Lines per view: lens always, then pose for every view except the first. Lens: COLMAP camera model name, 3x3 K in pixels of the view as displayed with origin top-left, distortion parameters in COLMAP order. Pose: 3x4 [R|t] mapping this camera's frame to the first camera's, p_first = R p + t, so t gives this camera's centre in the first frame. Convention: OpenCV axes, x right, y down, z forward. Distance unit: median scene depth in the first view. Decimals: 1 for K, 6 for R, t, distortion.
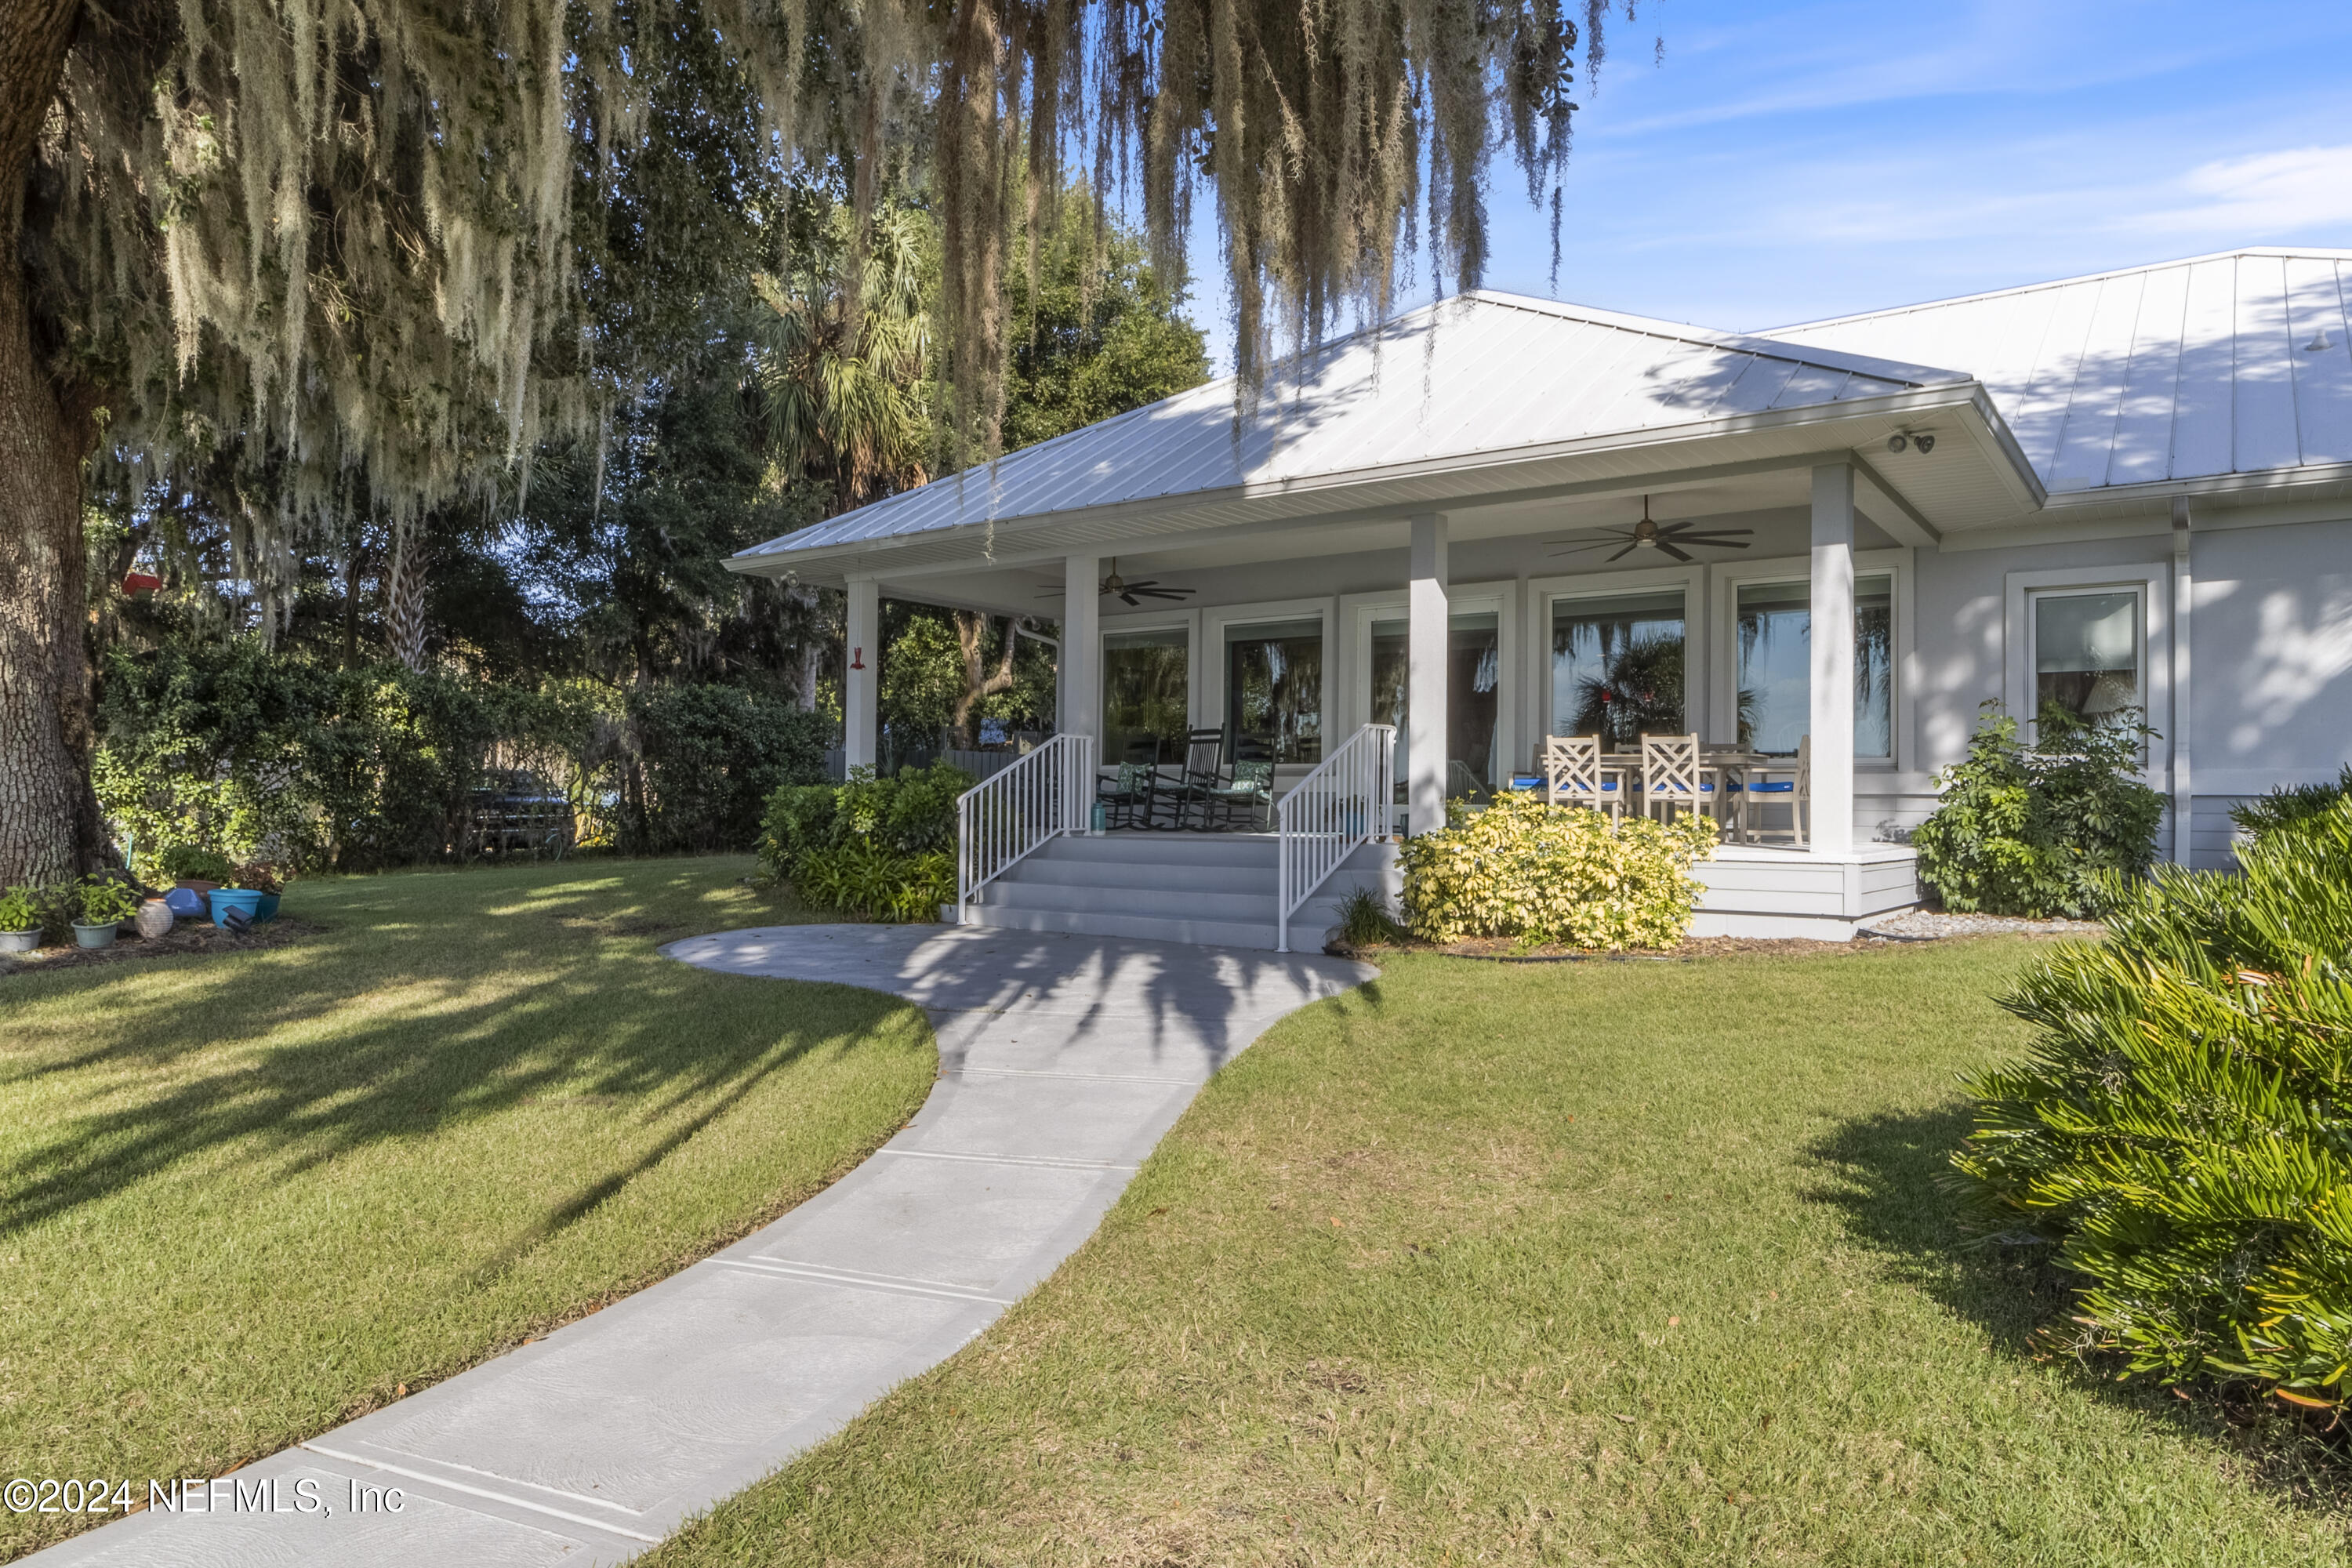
lens RADIAL K [[1509.7, 0, 1173.8], [0, 1509.7, 763.5], [0, 0, 1]] dist [0.002176, 0.004600]
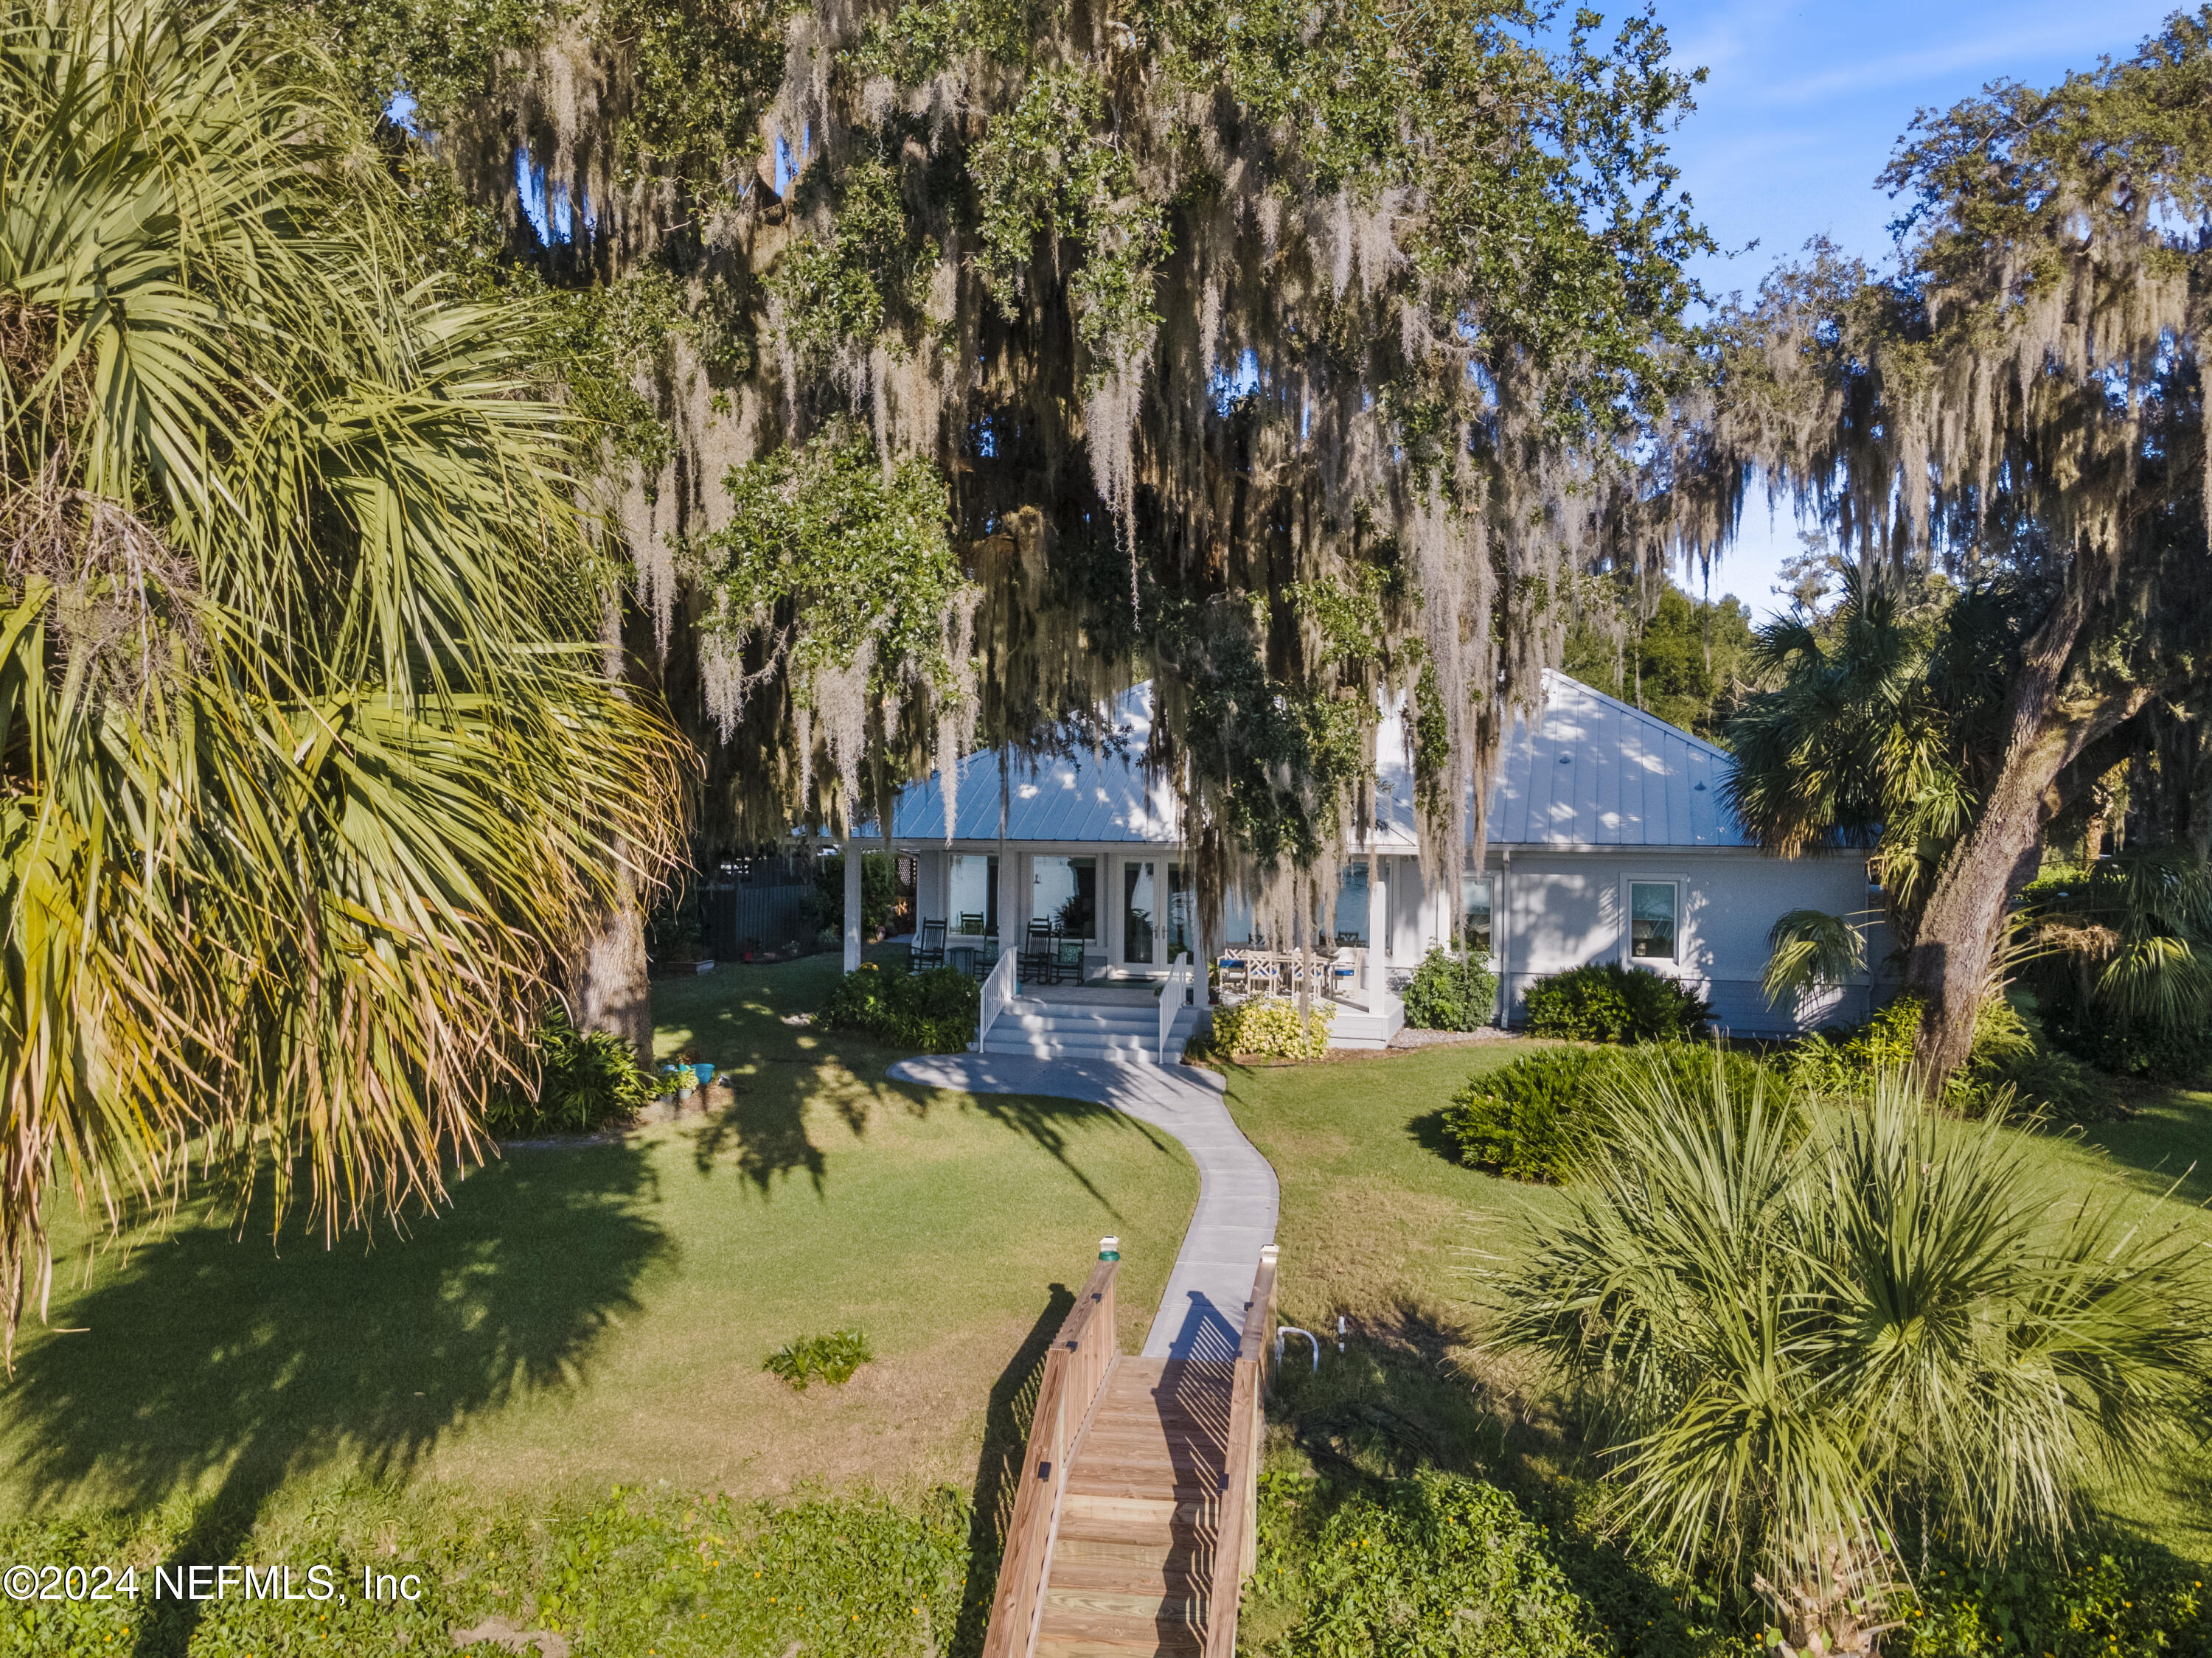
lens RADIAL K [[1552.8, 0, 1106.0], [0, 1552.8, 829.0], [0, 0, 1]] dist [0.049104, 0.000407]
pose [[0.953336, -0.004155, 0.301884, -0.659691], [-0.005079, 0.999543, 0.029798, -0.276752], [-0.301870, -0.029941, 0.952879, -1.118328]]
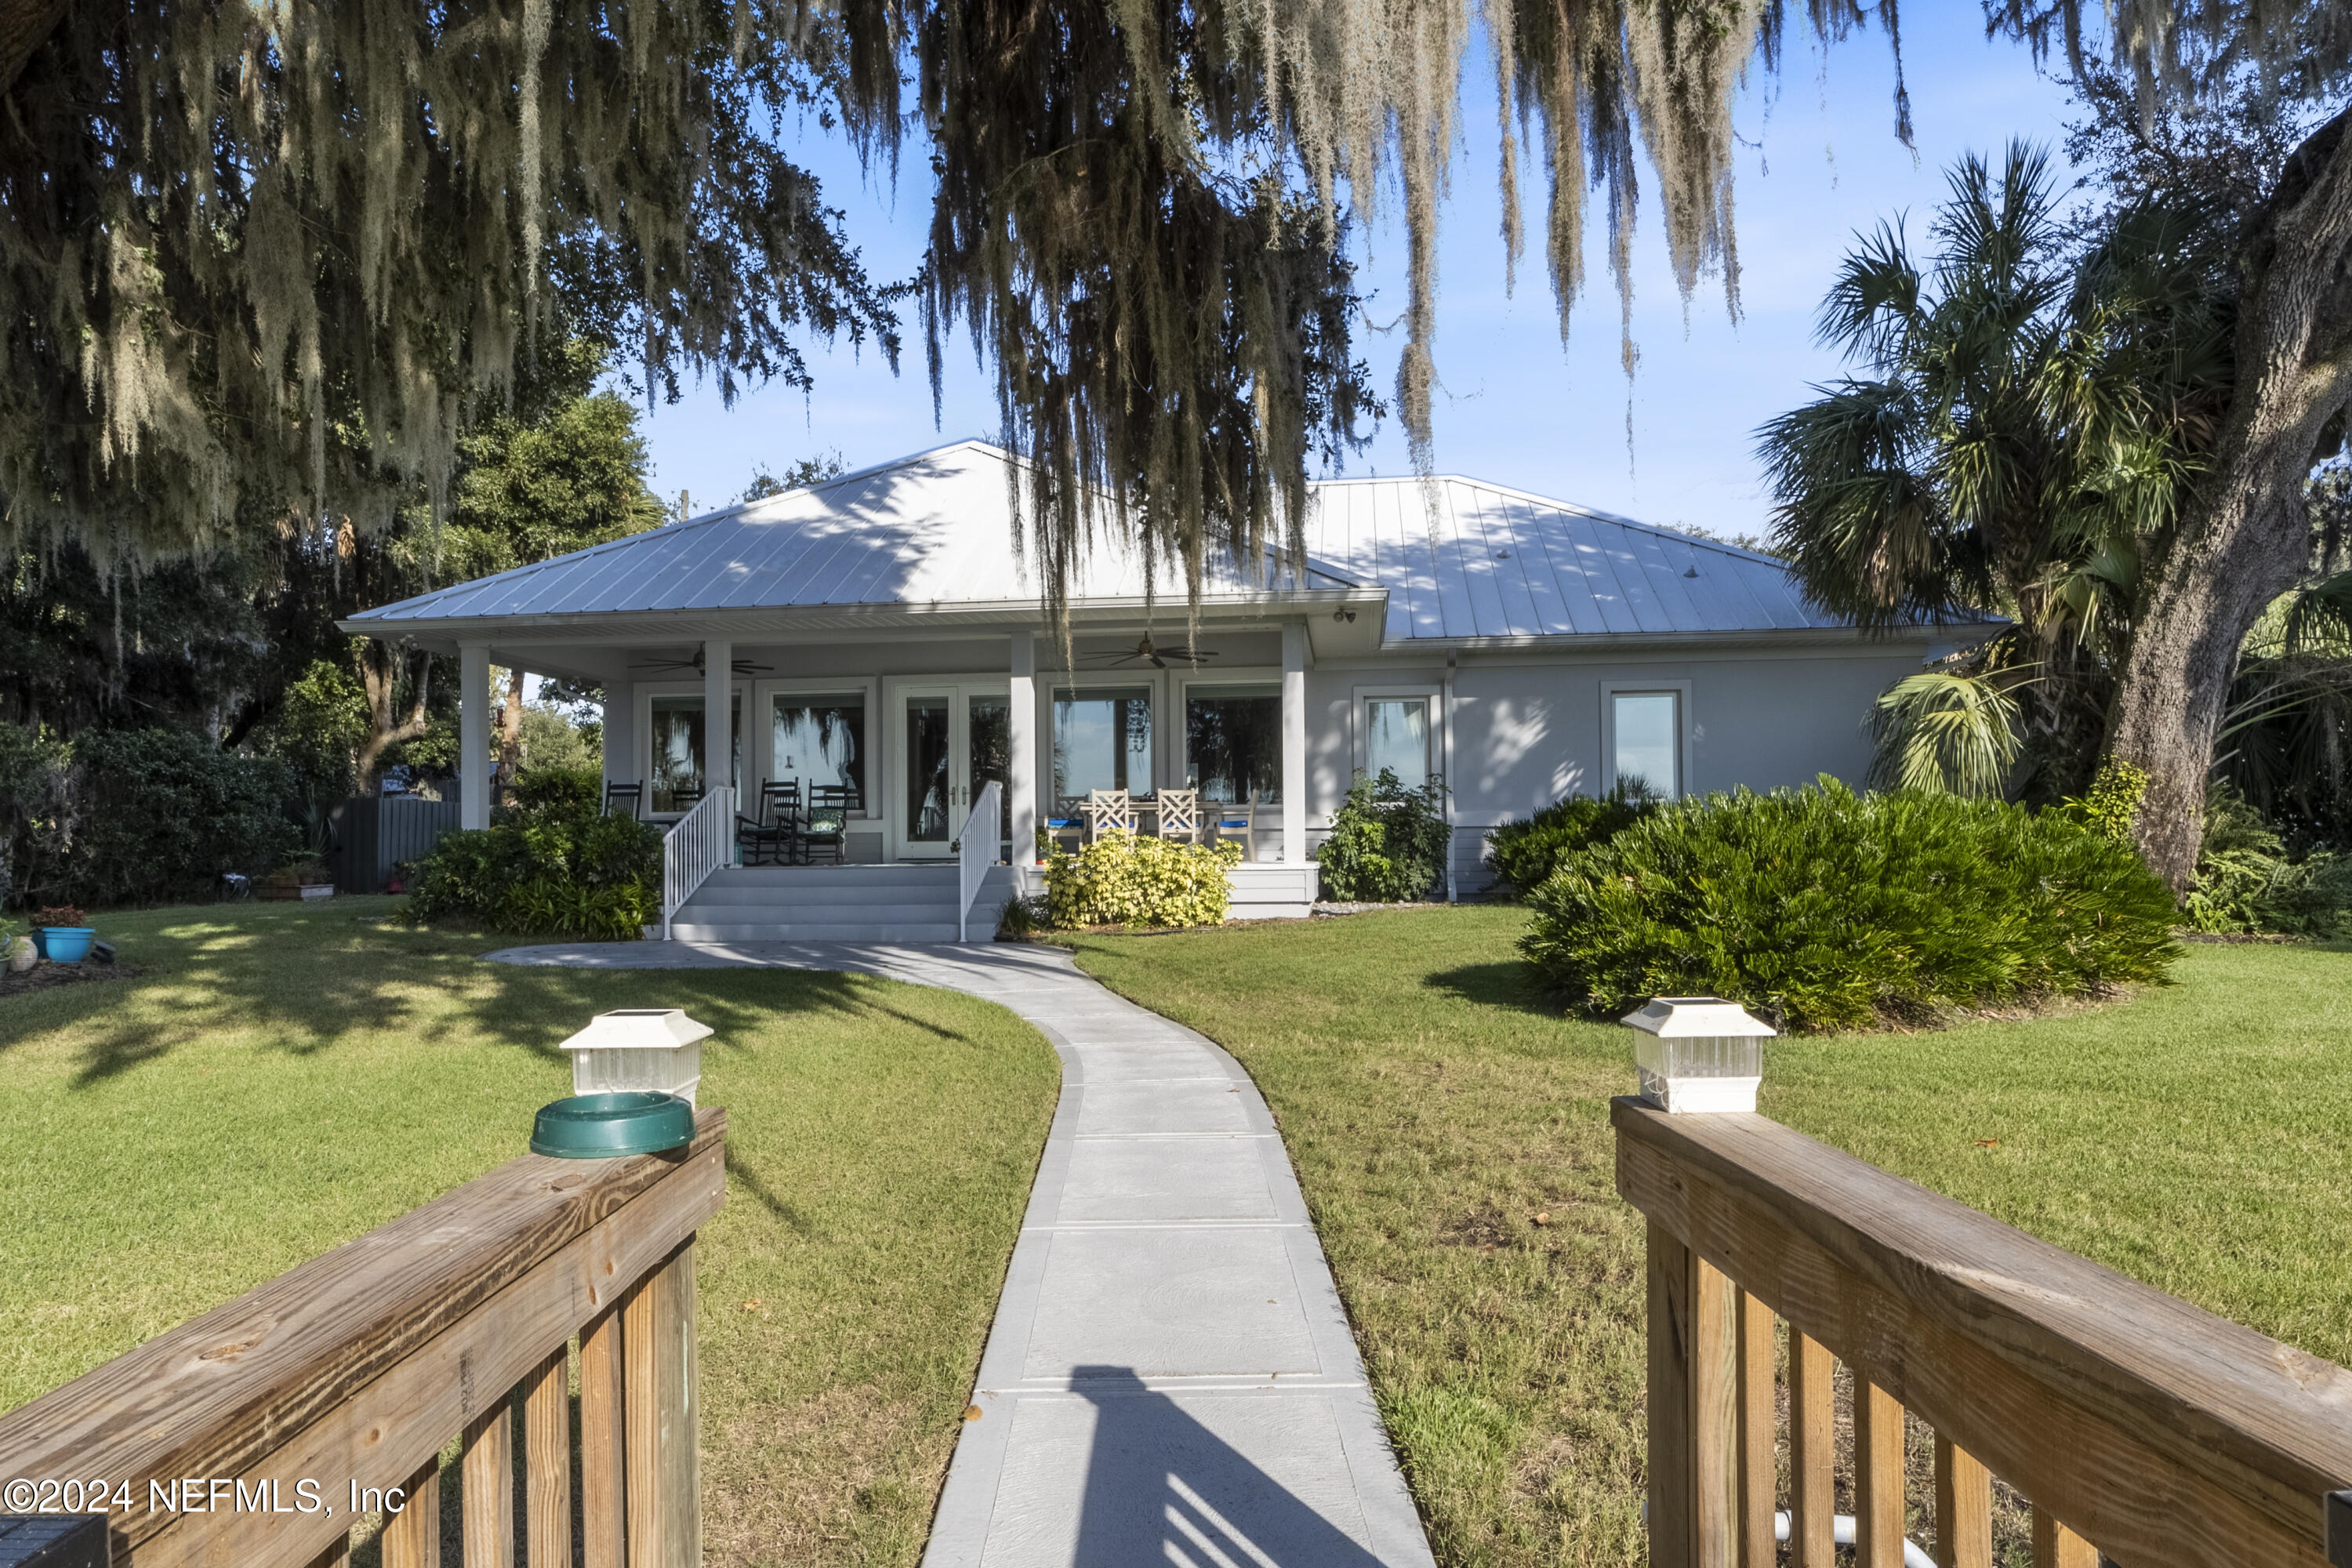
lens RADIAL K [[1469.4, 0, 1182.3], [0, 1469.4, 800.3], [0, 0, 1]] dist [0.000628, 0.001080]
pose [[0.882751, -0.000689, 0.469840, -0.360630], [0.003503, 0.999981, -0.005114, -0.000572], [-0.469828, 0.006160, 0.882737, -0.289593]]
